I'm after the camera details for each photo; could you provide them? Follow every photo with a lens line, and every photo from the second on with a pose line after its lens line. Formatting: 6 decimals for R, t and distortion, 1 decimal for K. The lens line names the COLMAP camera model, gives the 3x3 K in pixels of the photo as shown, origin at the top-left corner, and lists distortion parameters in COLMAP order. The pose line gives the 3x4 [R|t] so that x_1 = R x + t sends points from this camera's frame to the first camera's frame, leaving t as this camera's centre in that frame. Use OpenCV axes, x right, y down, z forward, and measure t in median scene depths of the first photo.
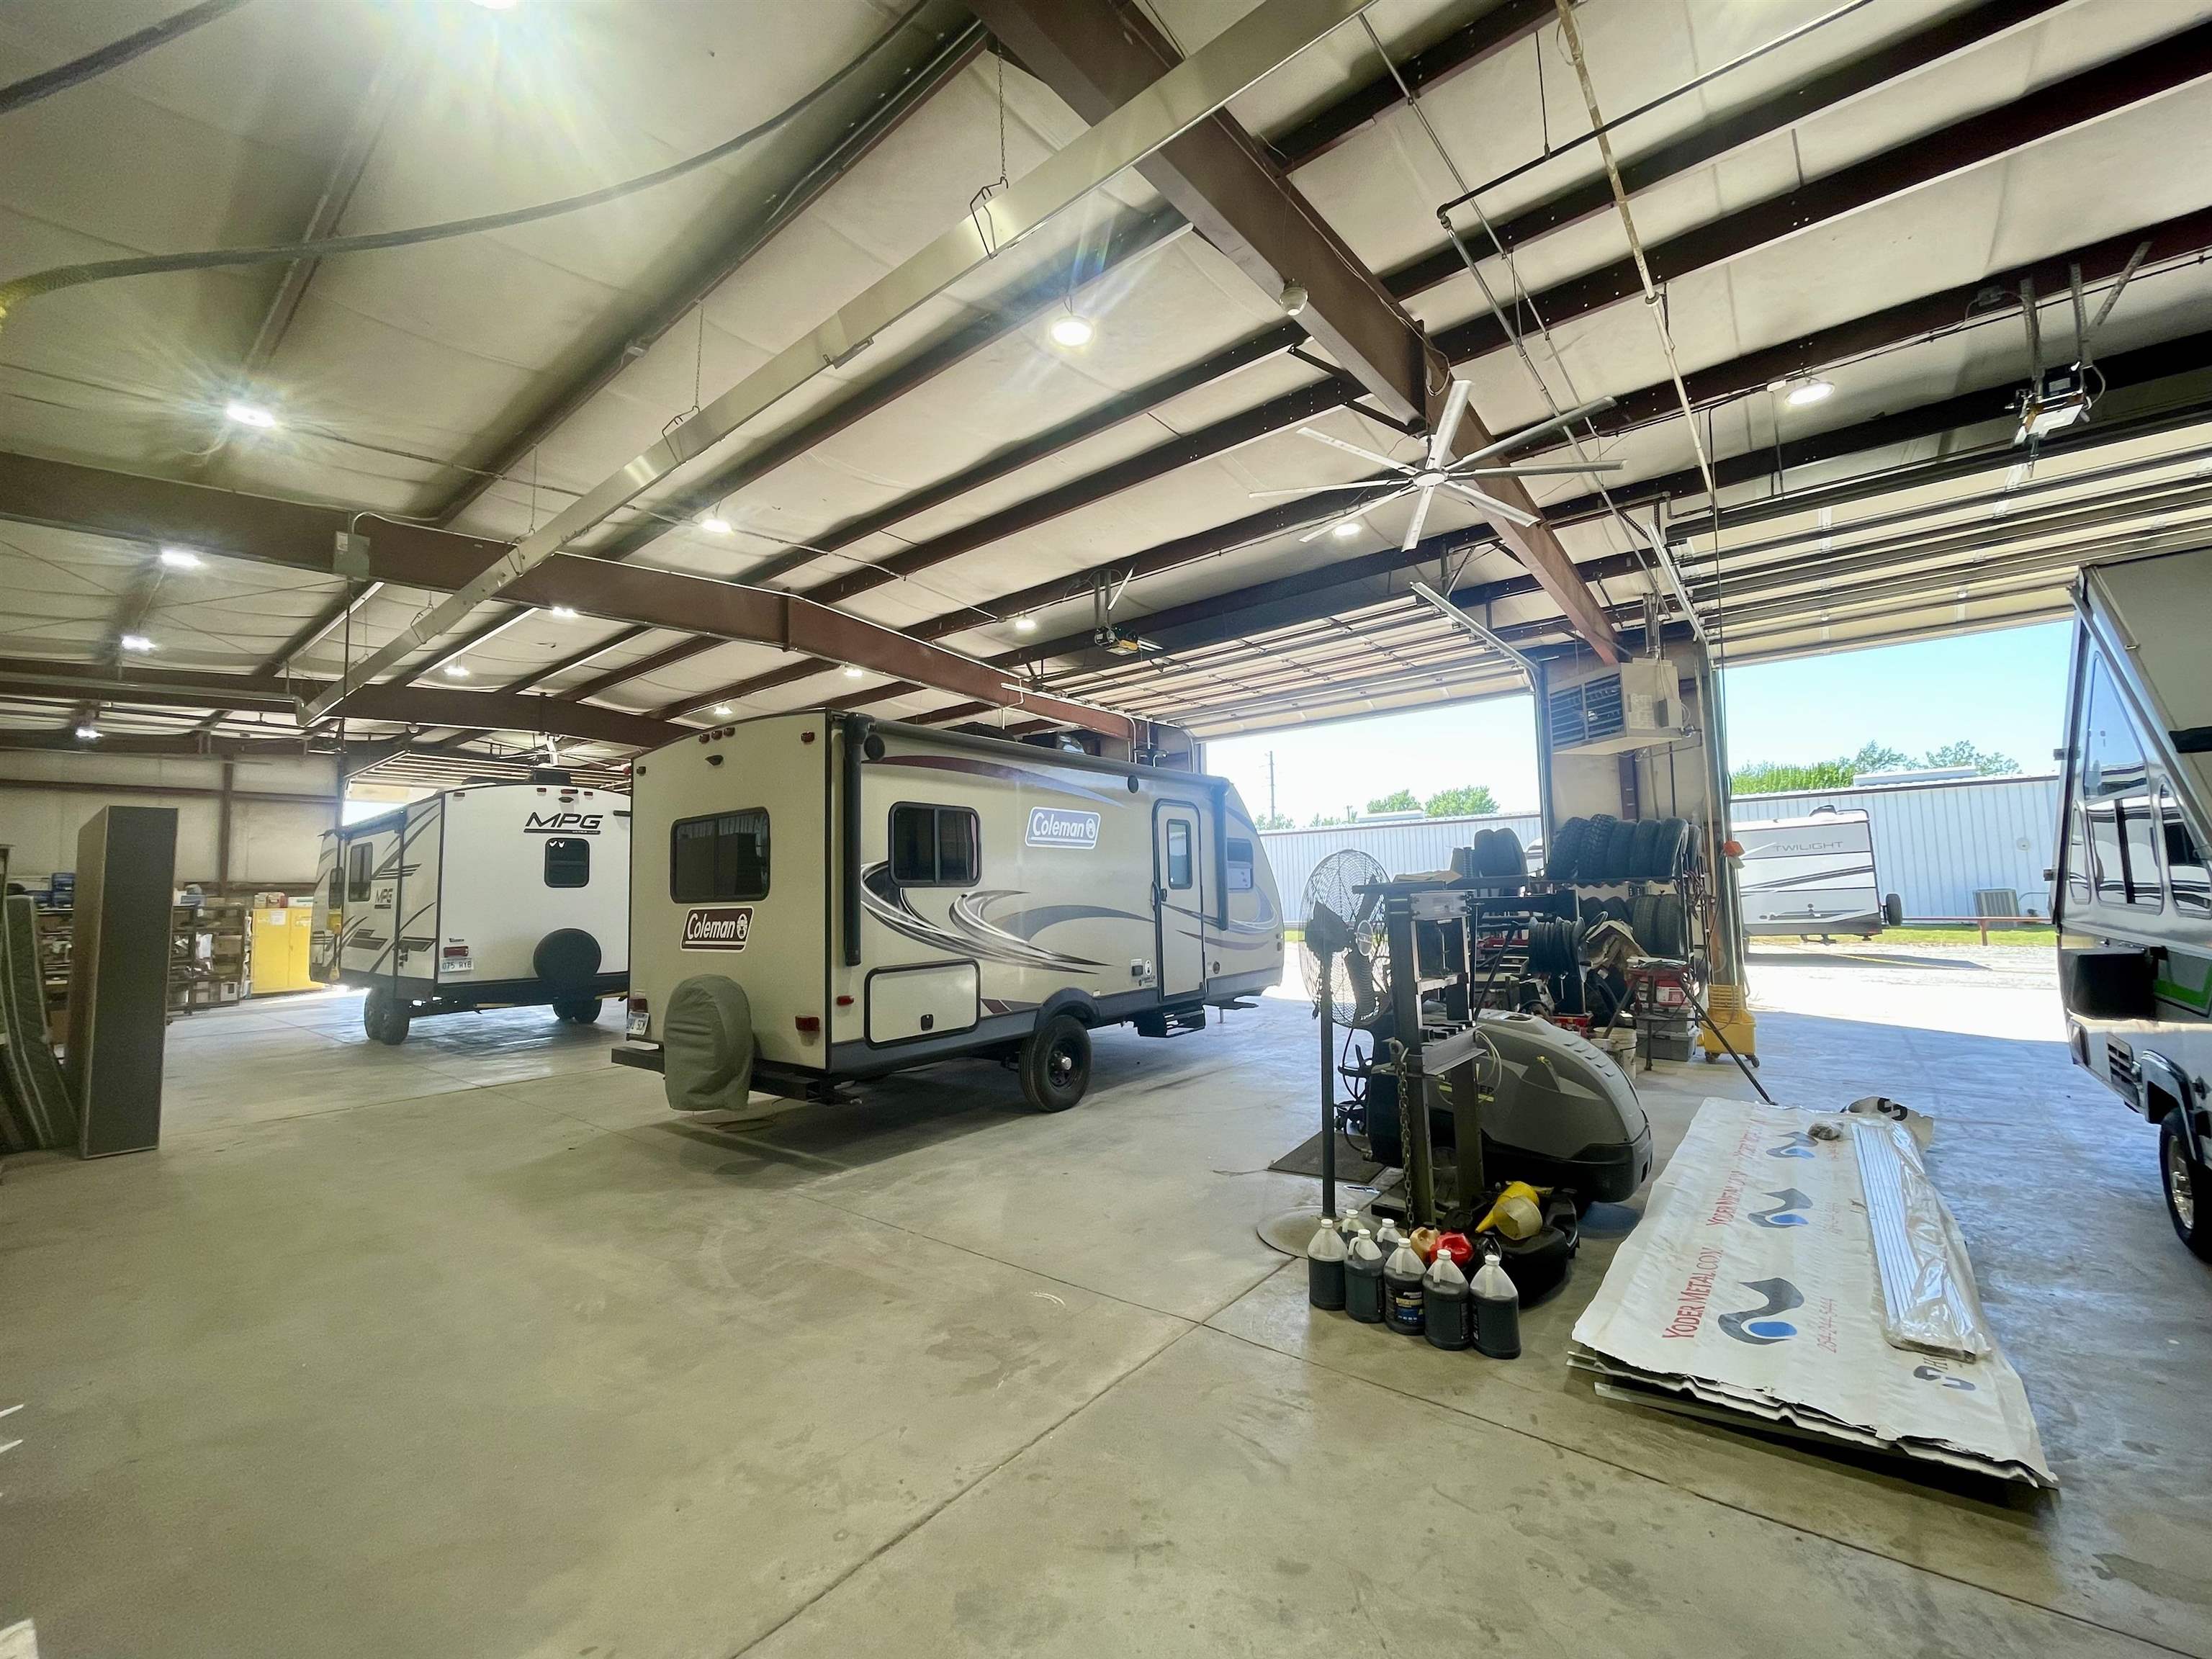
lens RADIAL K [[886.2, 0, 1106.0], [0, 886.2, 824.3], [0, 0, 1]] dist [0.000024, 0.000350]
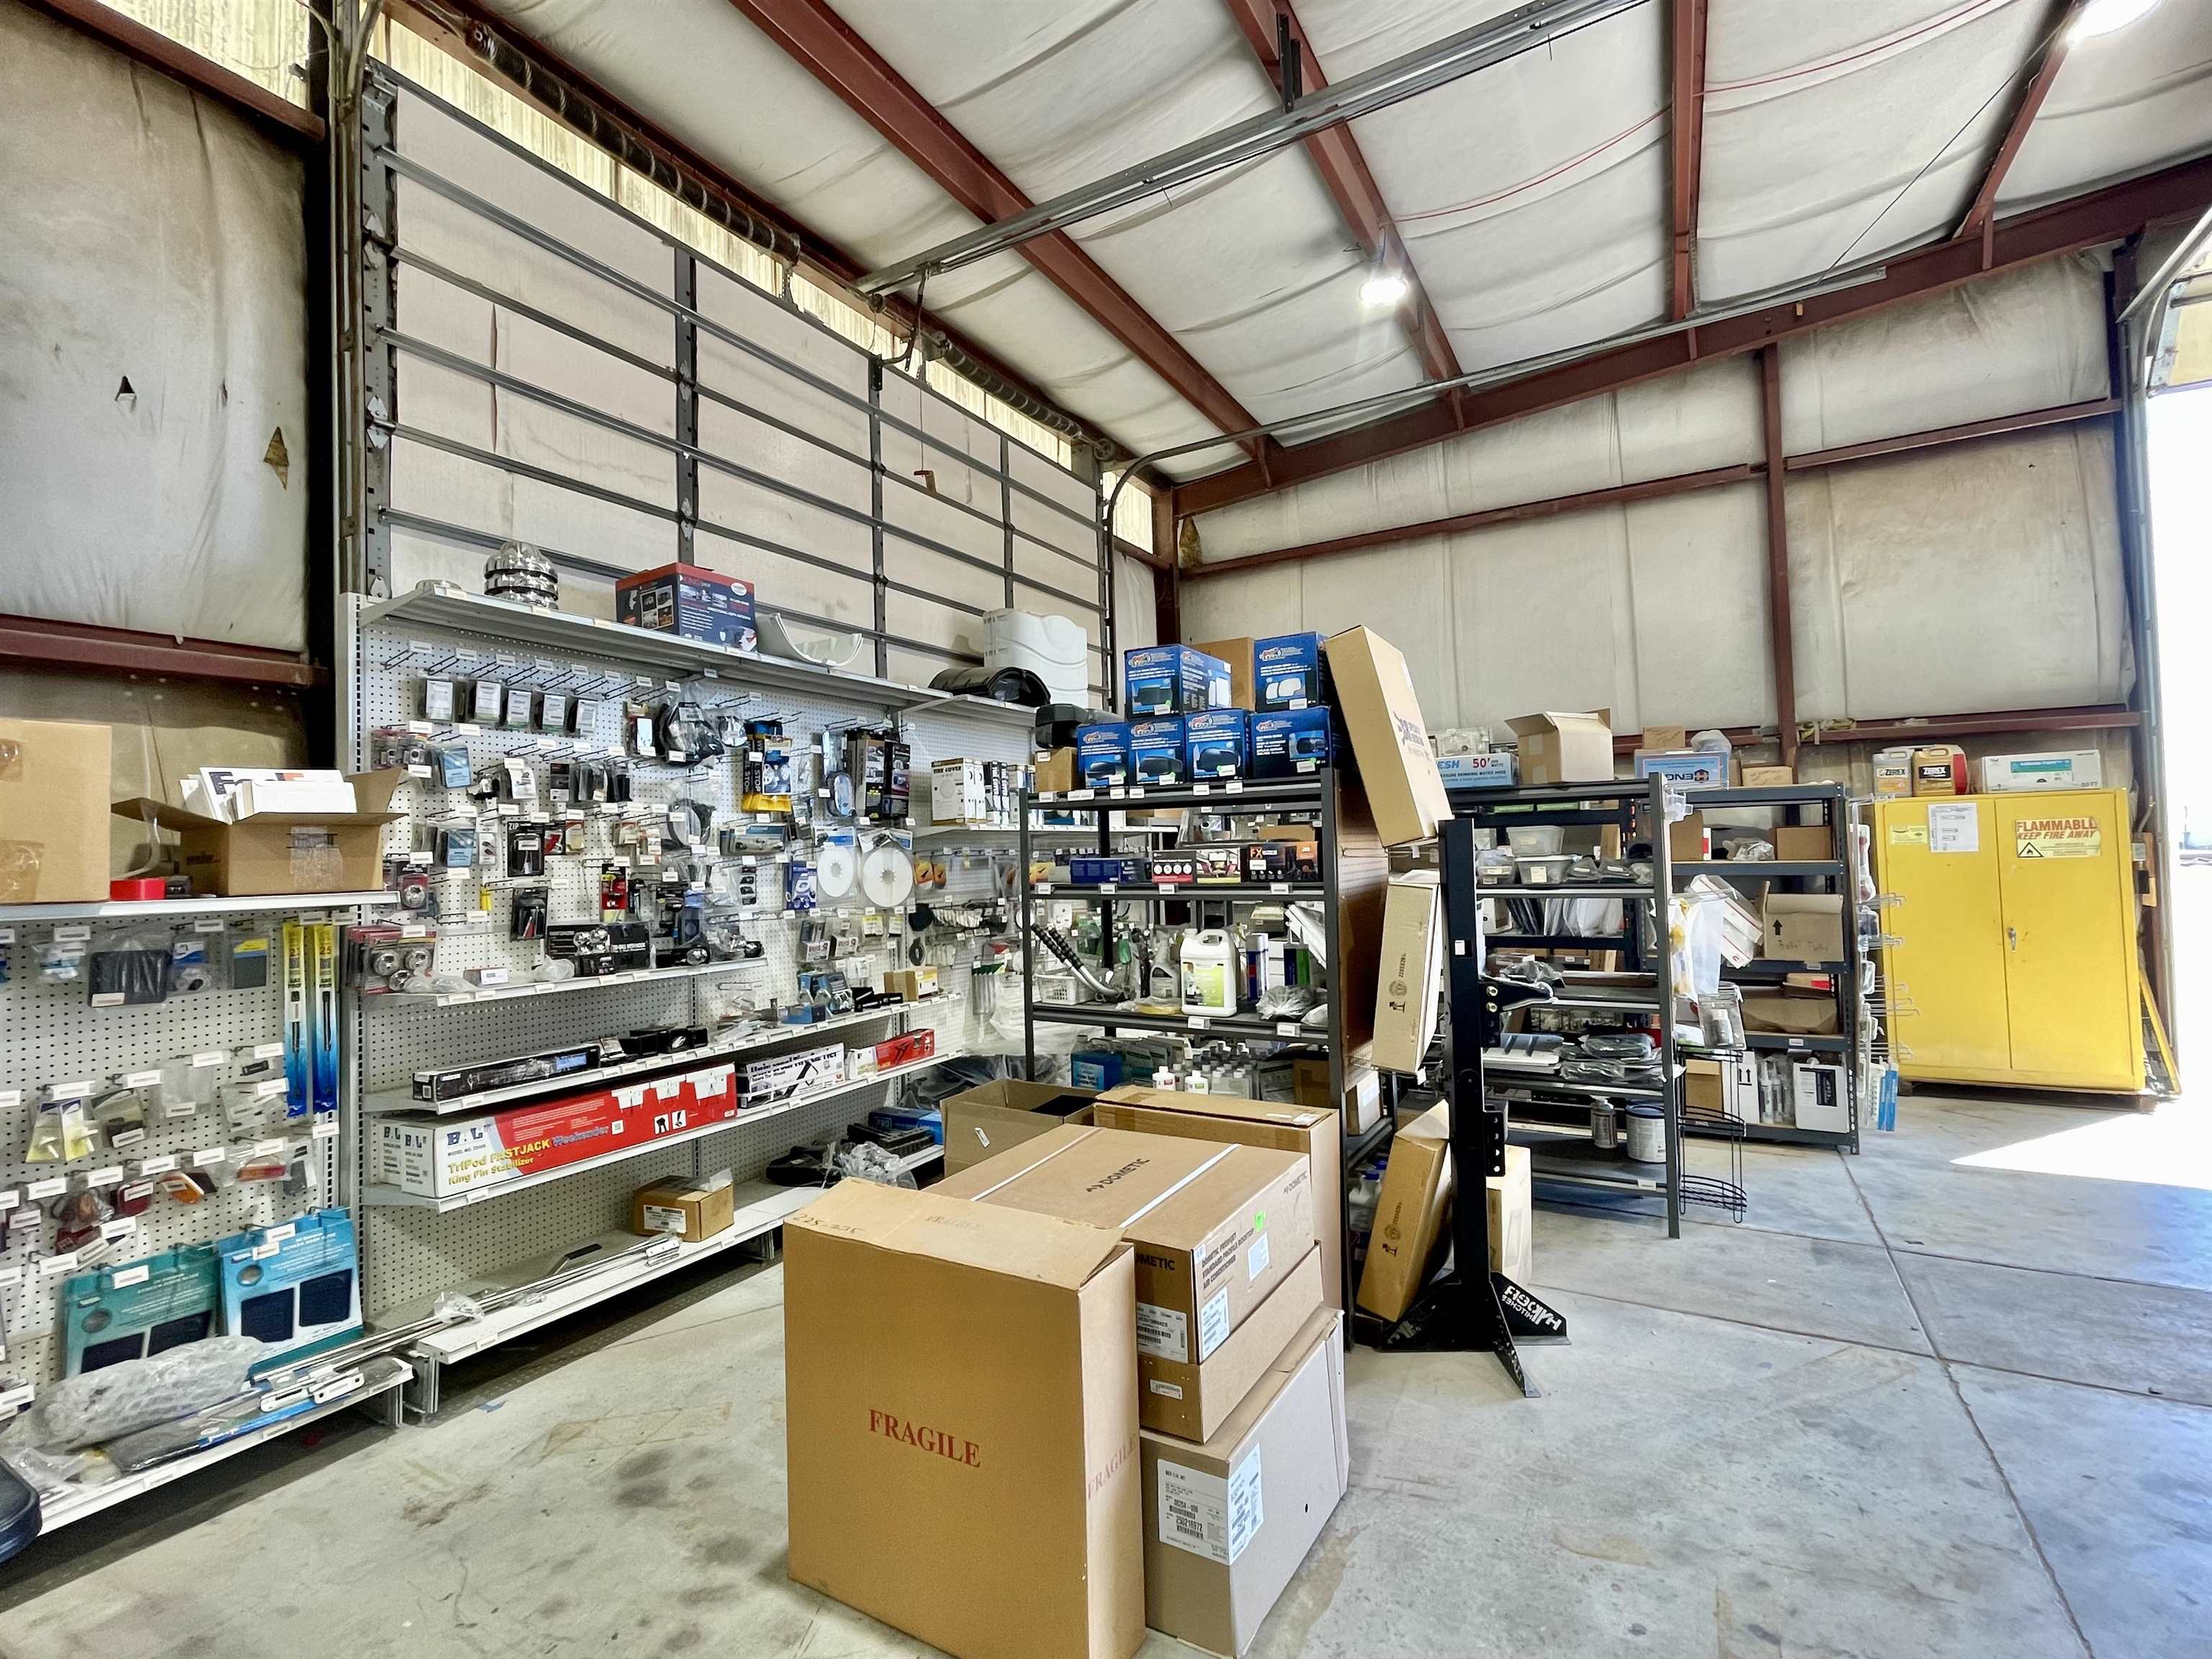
lens RADIAL K [[1003.4, 0, 1113.6], [0, 1003.4, 823.2], [0, 0, 1]] dist [-0.000256, -0.000022]
pose [[0.153427, -0.004669, -0.988149, -0.838204], [0.105923, 0.994305, 0.011748, 0.091312], [0.982467, -0.106470, 0.153048, 0.873926]]
